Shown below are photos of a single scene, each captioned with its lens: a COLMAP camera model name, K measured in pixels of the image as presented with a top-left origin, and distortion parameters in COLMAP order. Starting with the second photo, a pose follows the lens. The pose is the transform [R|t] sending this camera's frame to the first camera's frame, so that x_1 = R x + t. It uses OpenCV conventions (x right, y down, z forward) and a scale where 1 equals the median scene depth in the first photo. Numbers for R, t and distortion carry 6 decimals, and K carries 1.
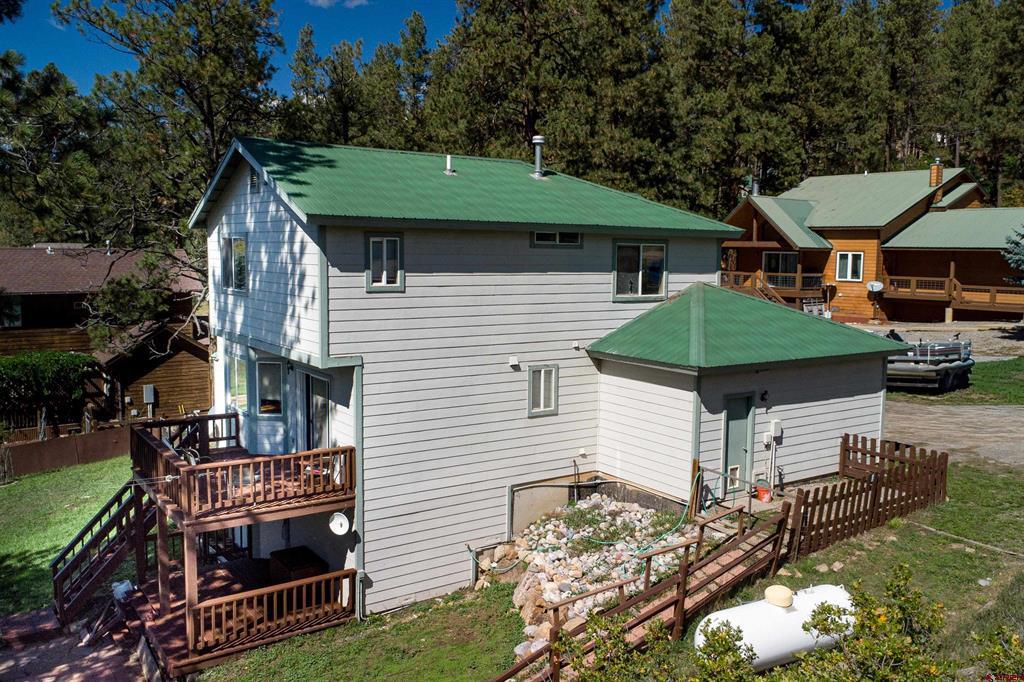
lens RADIAL K [[888.0, 0, 550.0], [0, 888.0, 342.7], [0, 0, 1]] dist [0.008023, 0.001057]
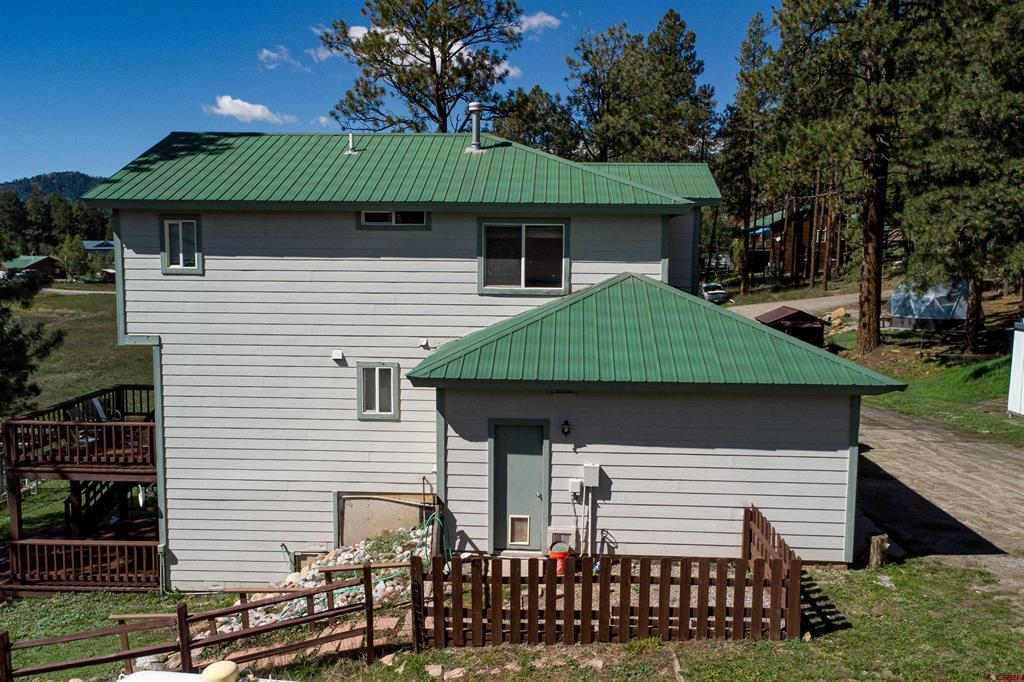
lens RADIAL K [[888.0, 0, 515.7], [0, 888.0, 339.3], [0, 0, 1]] dist [0.008023, 0.001057]
pose [[0.777049, 0.060876, -0.626490, 0.656156], [-0.063341, 0.997822, 0.018395, -0.022943], [0.626245, 0.025389, 0.779213, 0.401459]]
